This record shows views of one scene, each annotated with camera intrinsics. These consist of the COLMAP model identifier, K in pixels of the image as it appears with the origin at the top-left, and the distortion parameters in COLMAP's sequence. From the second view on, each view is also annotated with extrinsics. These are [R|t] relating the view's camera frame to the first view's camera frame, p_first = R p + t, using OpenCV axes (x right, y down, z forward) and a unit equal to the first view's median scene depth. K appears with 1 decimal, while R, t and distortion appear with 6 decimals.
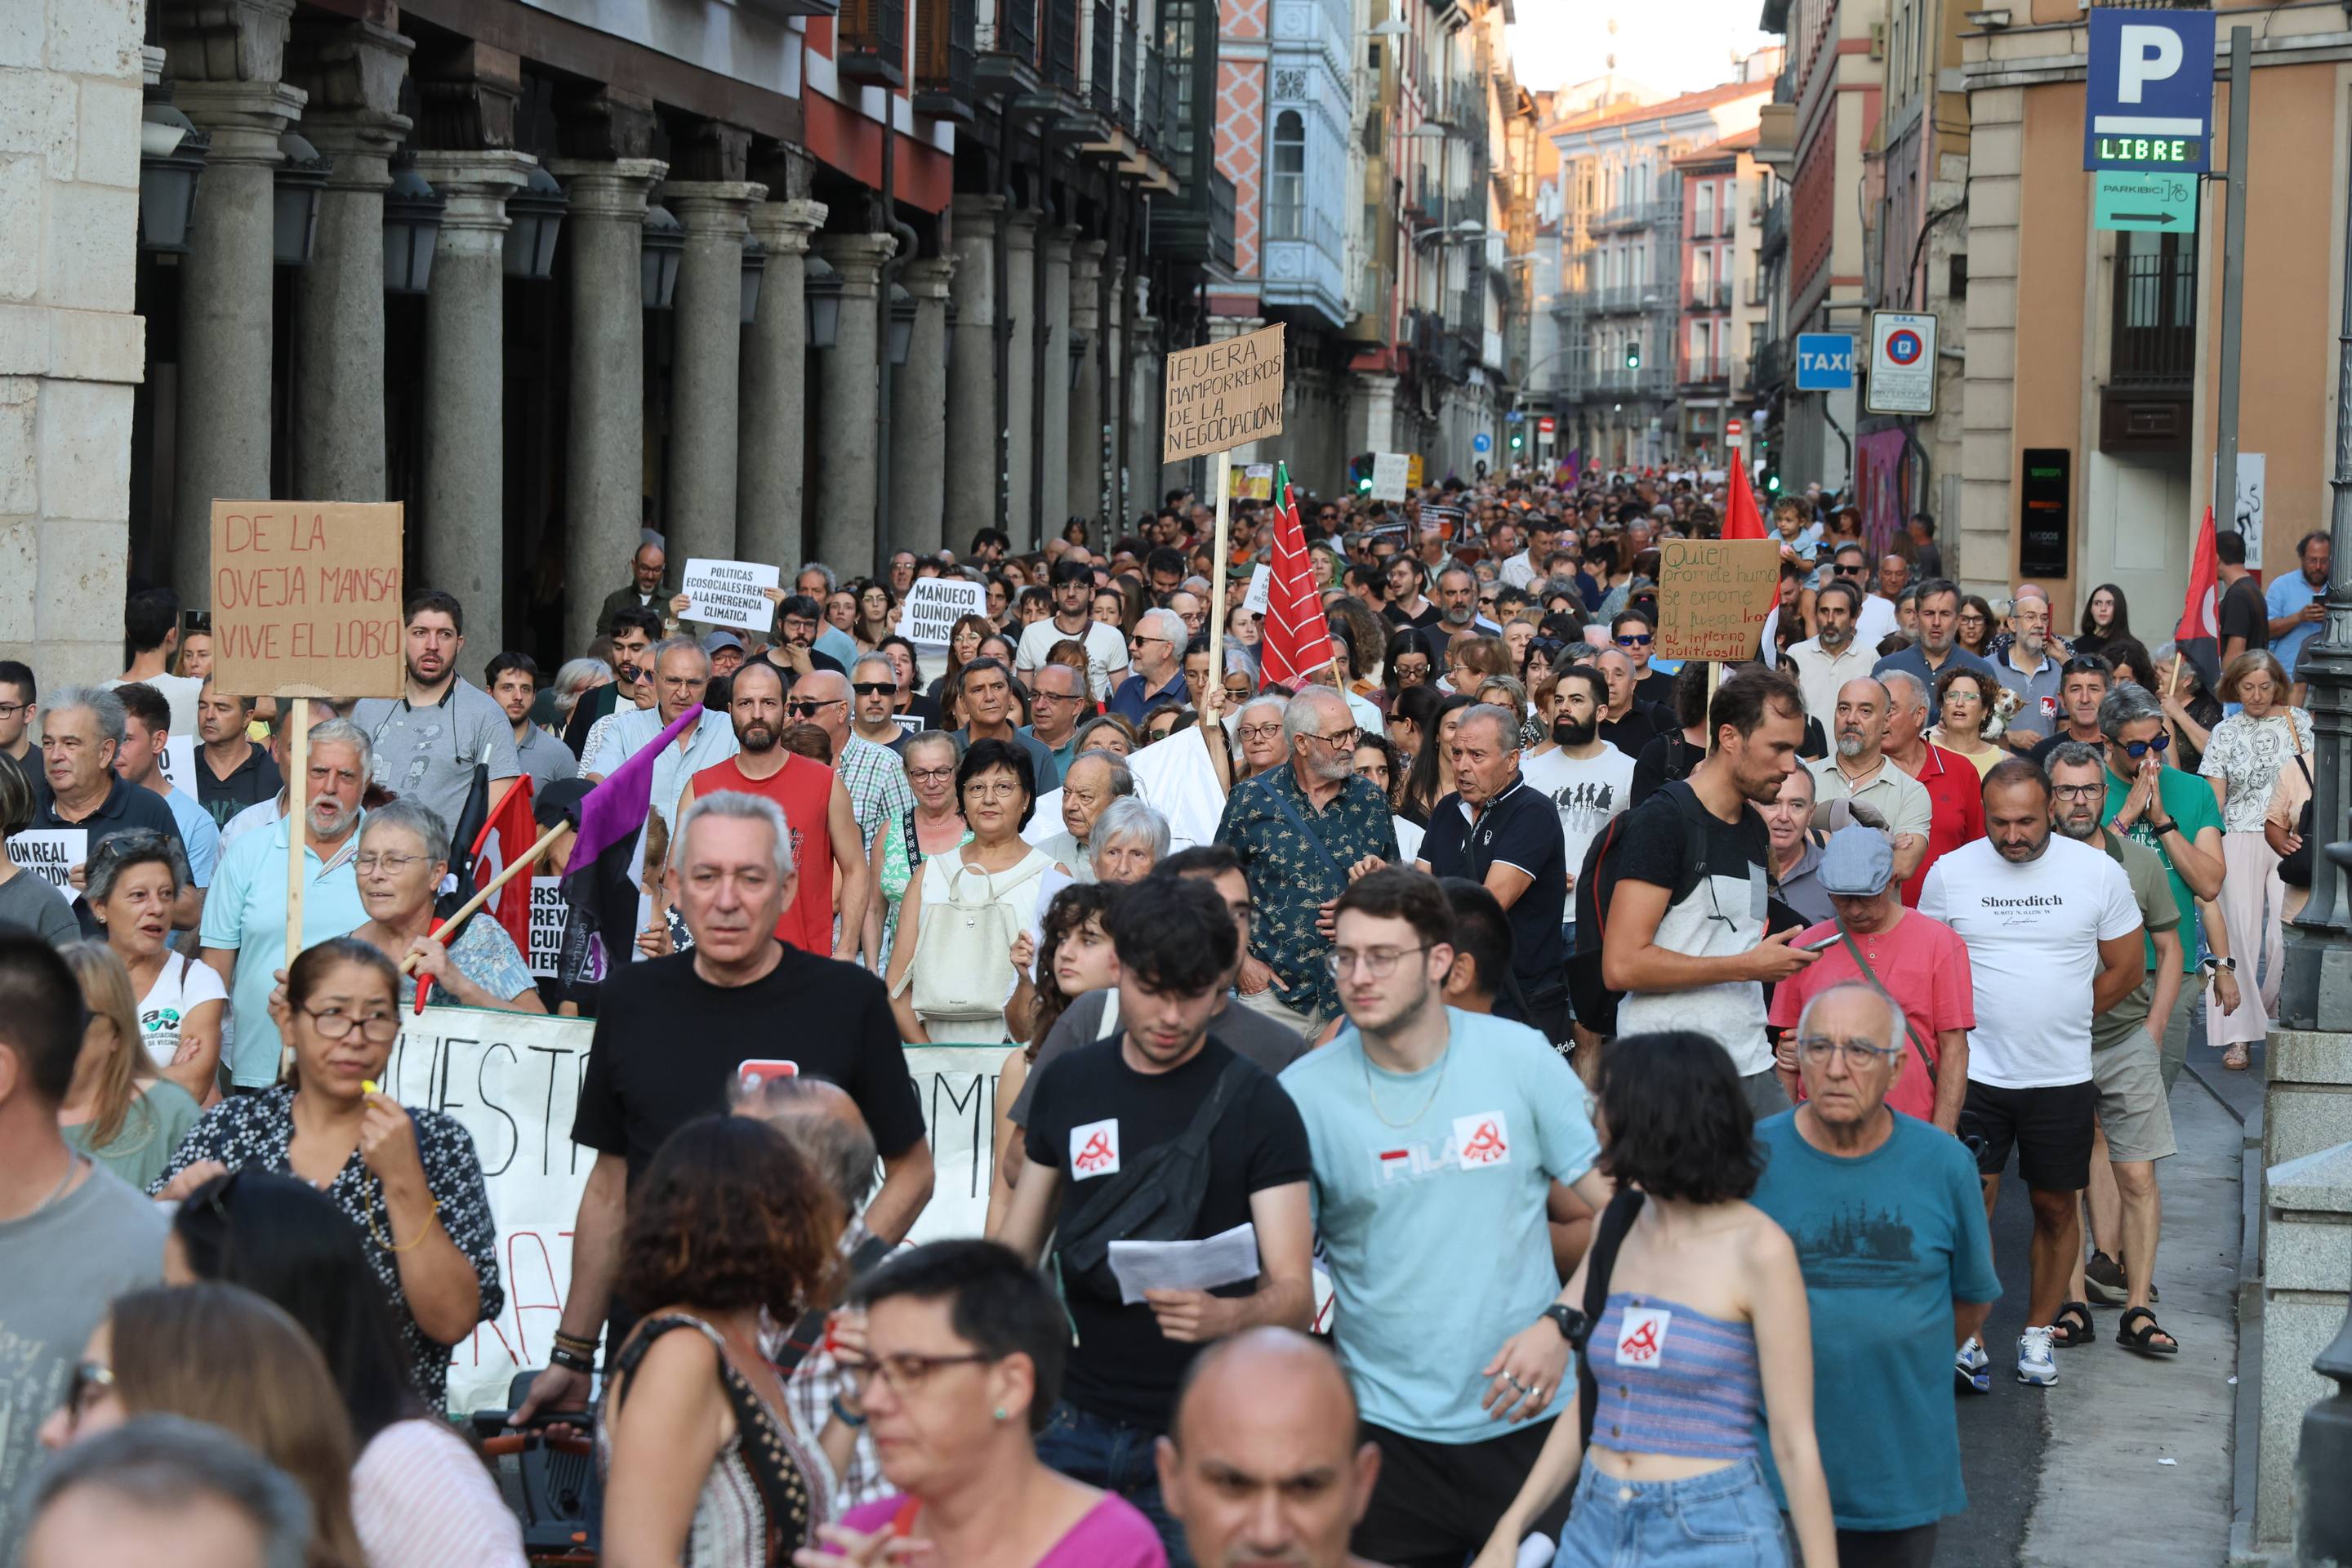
lens RADIAL K [[6881.7, 0, 1273.7], [0, 6881.7, 783.3], [0, 0, 1]] dist [0.141018, 0.259000]
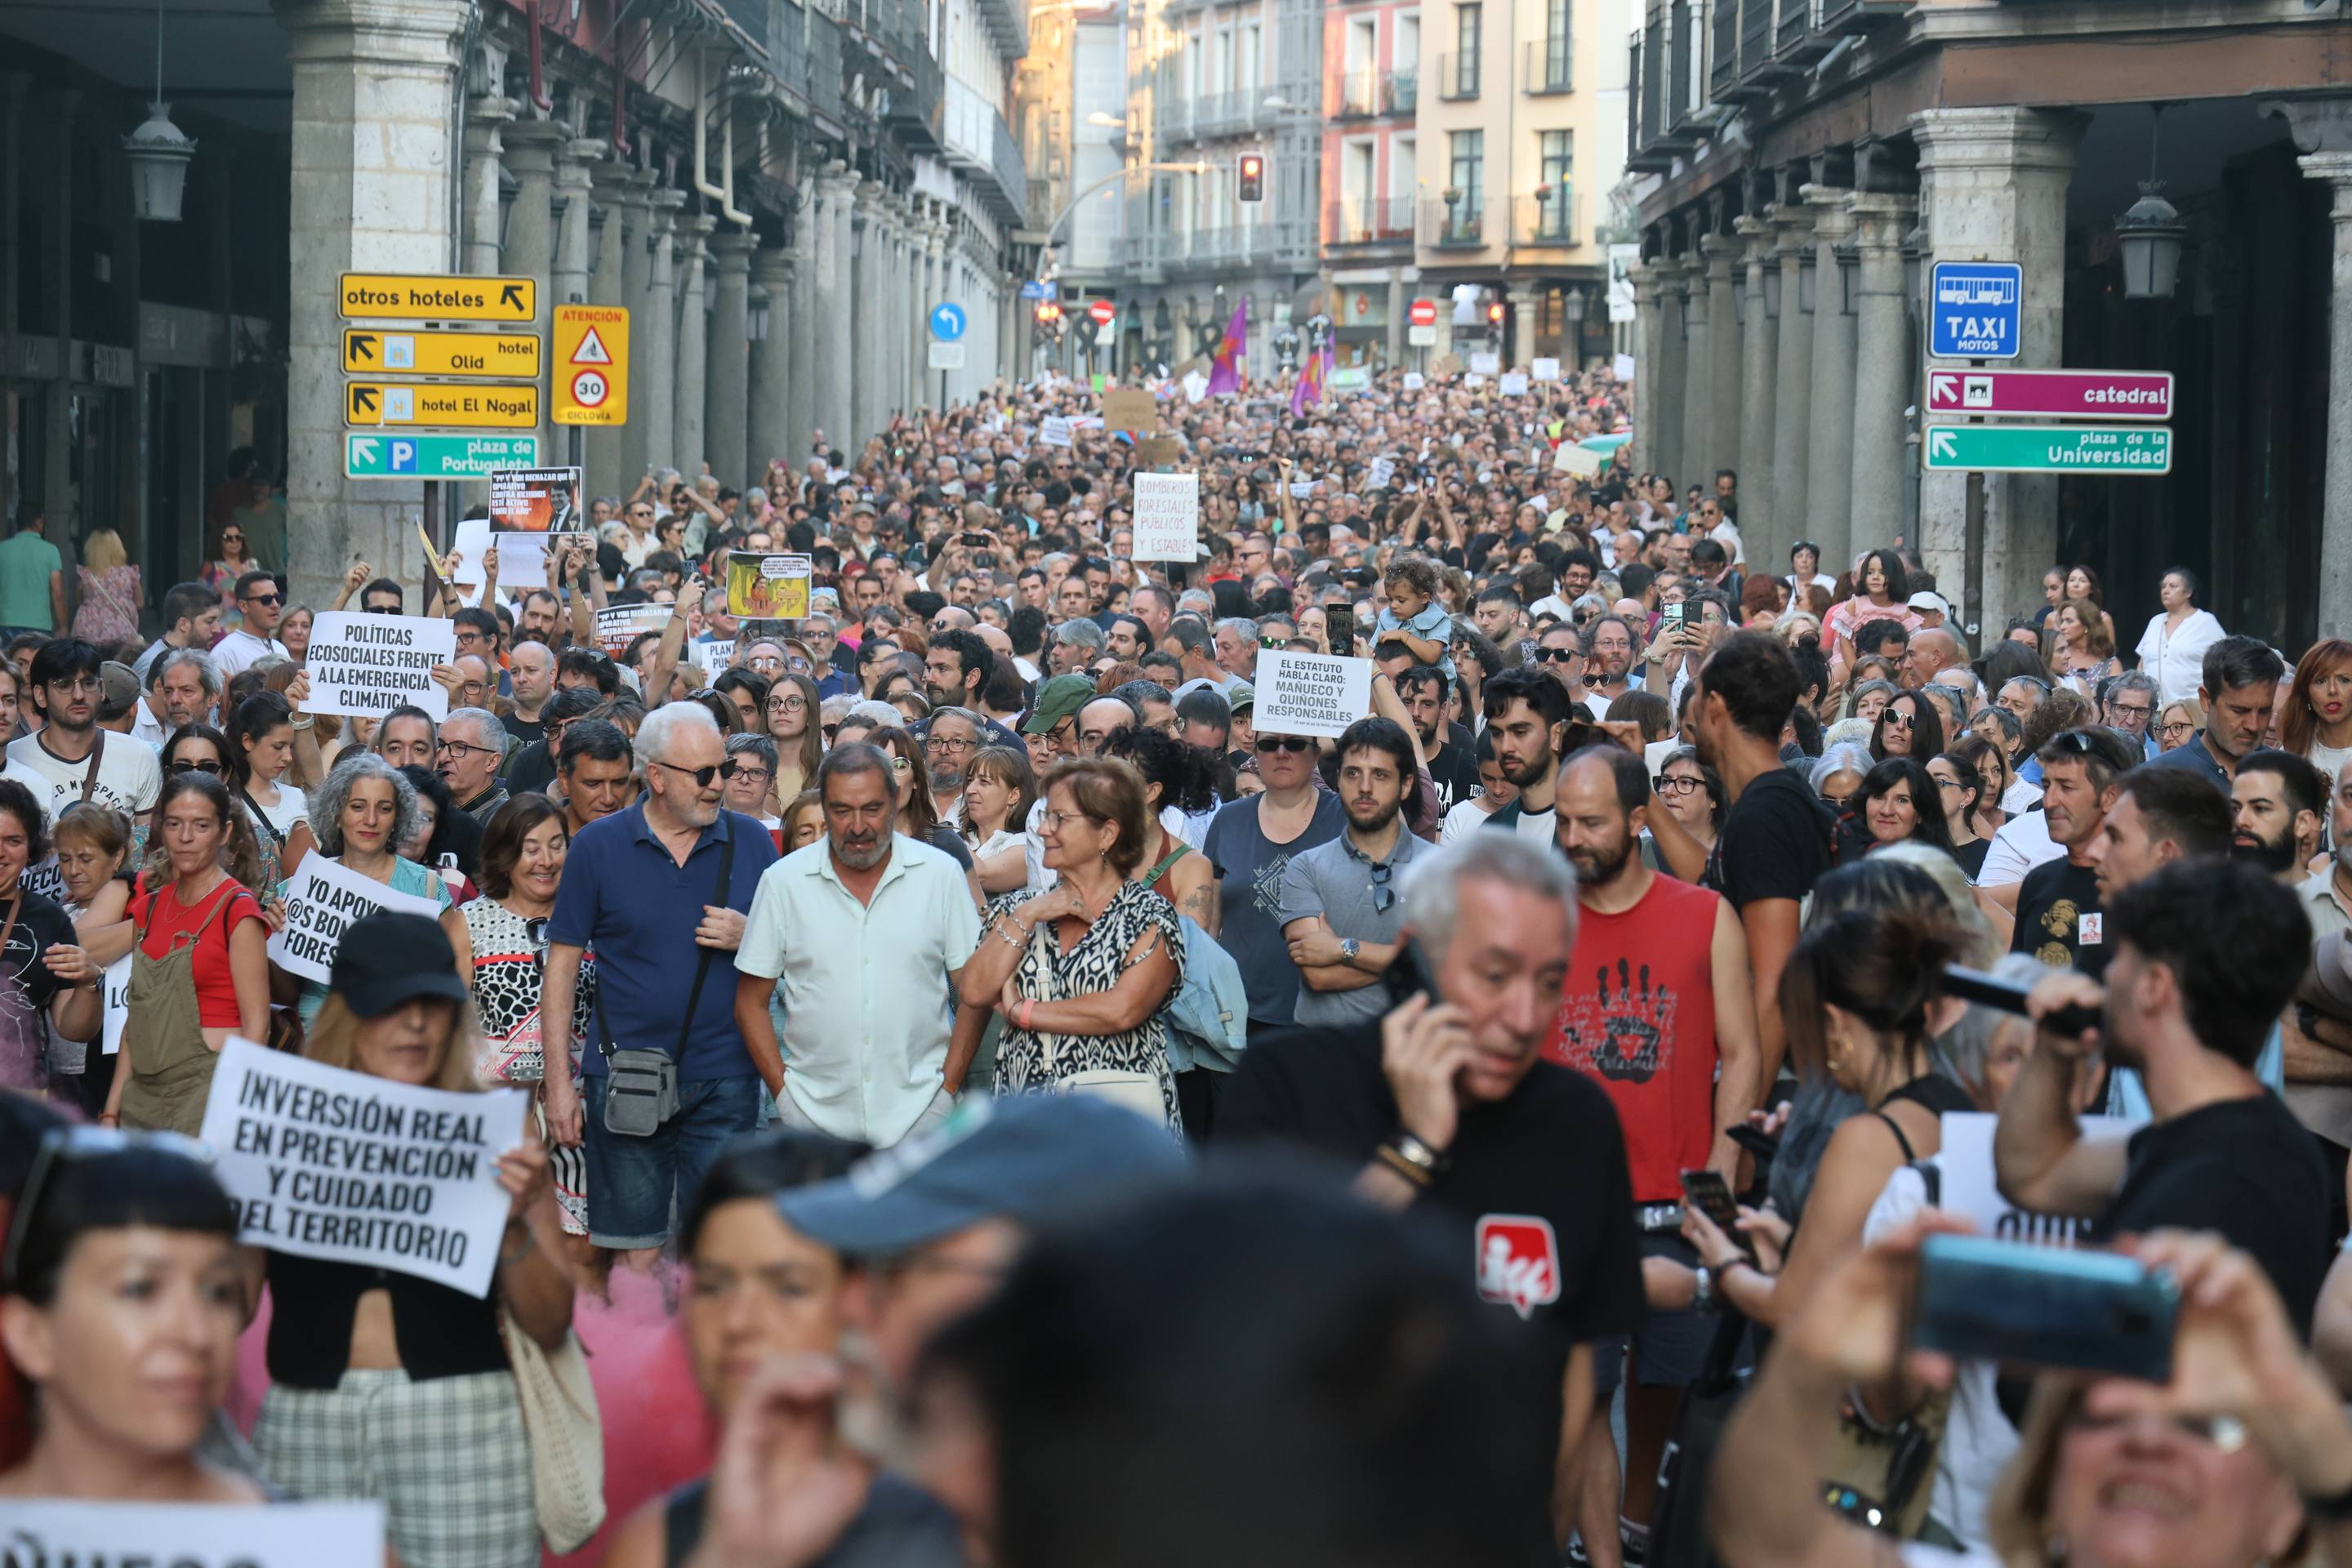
lens RADIAL K [[6235.9, 0, 1173.6], [0, 6235.9, 783.2], [0, 0, 1]] dist [0.196762, -0.690932]
pose [[0.998909, -0.010100, 0.045589, 0.020657], [0.009434, 0.999846, 0.014797, -0.019322], [-0.045731, -0.014351, 0.998851, 0.457658]]
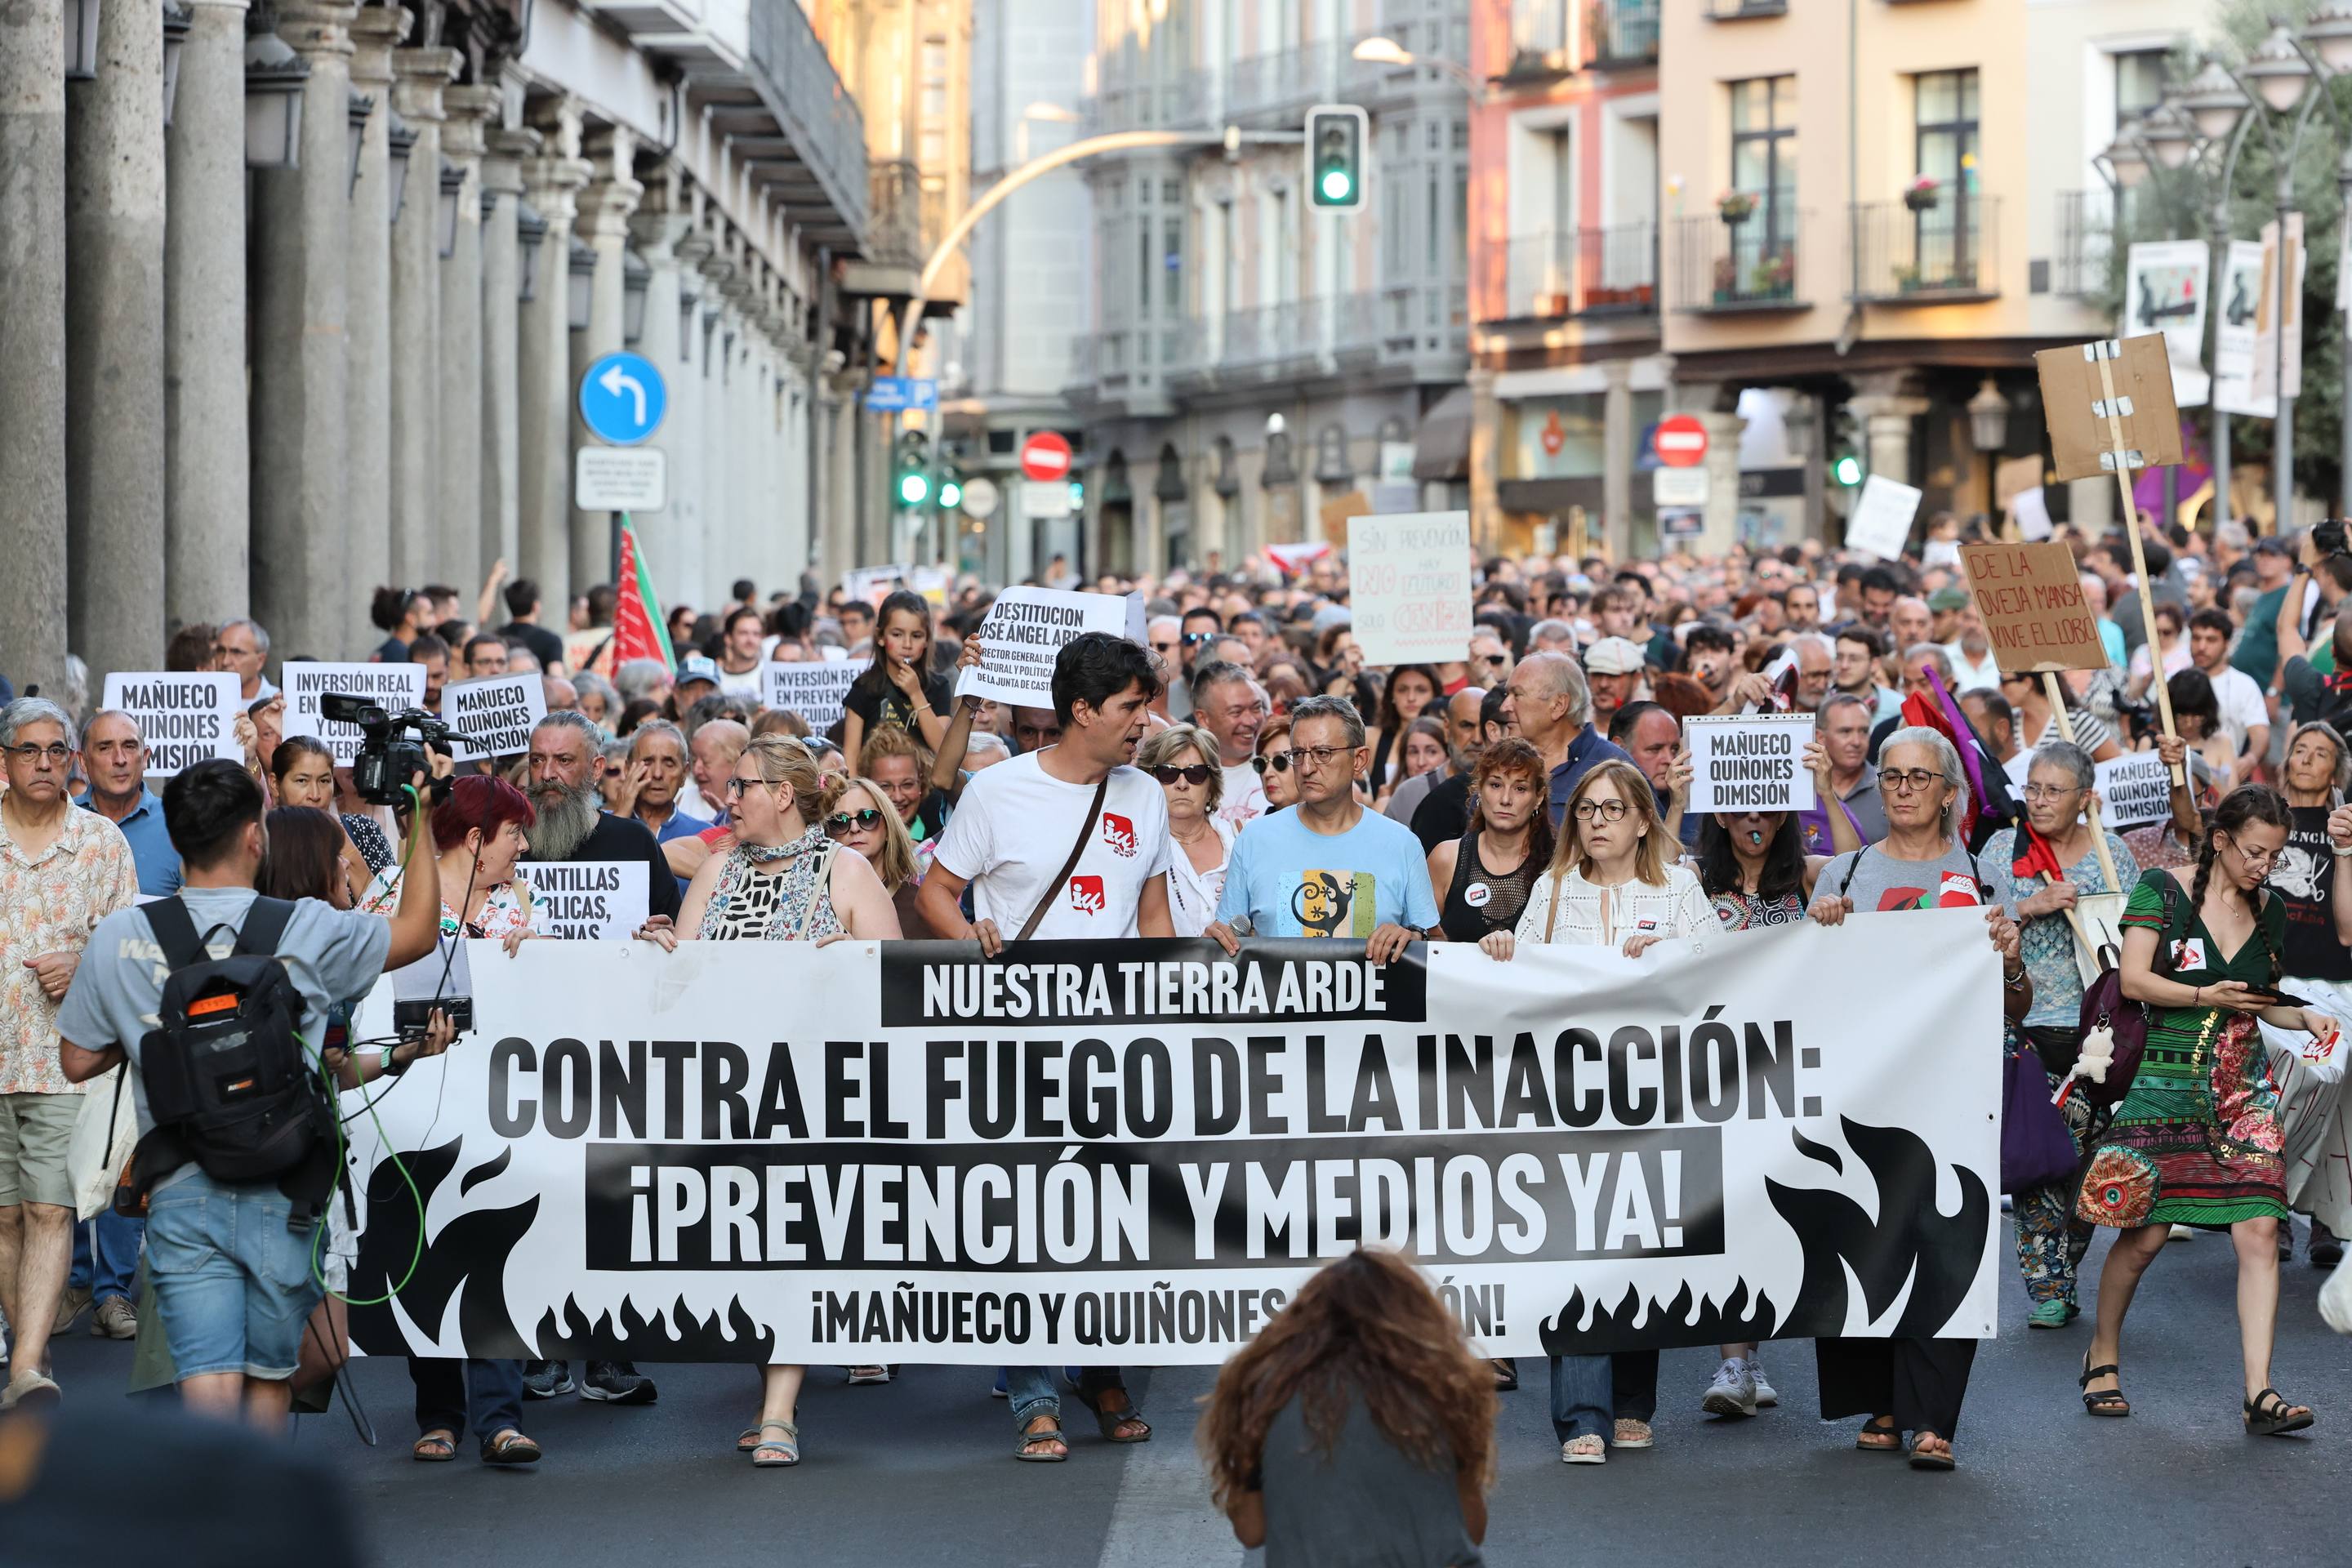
lens RADIAL K [[6235.9, 0, 1173.6], [0, 6235.9, 783.2], [0, 0, 1]] dist [0.196762, -0.690932]
pose [[0.999101, -0.024040, 0.034922, 0.035151], [0.025396, 0.998920, -0.038916, -0.026839], [-0.033949, 0.039768, 0.998632, 0.723332]]
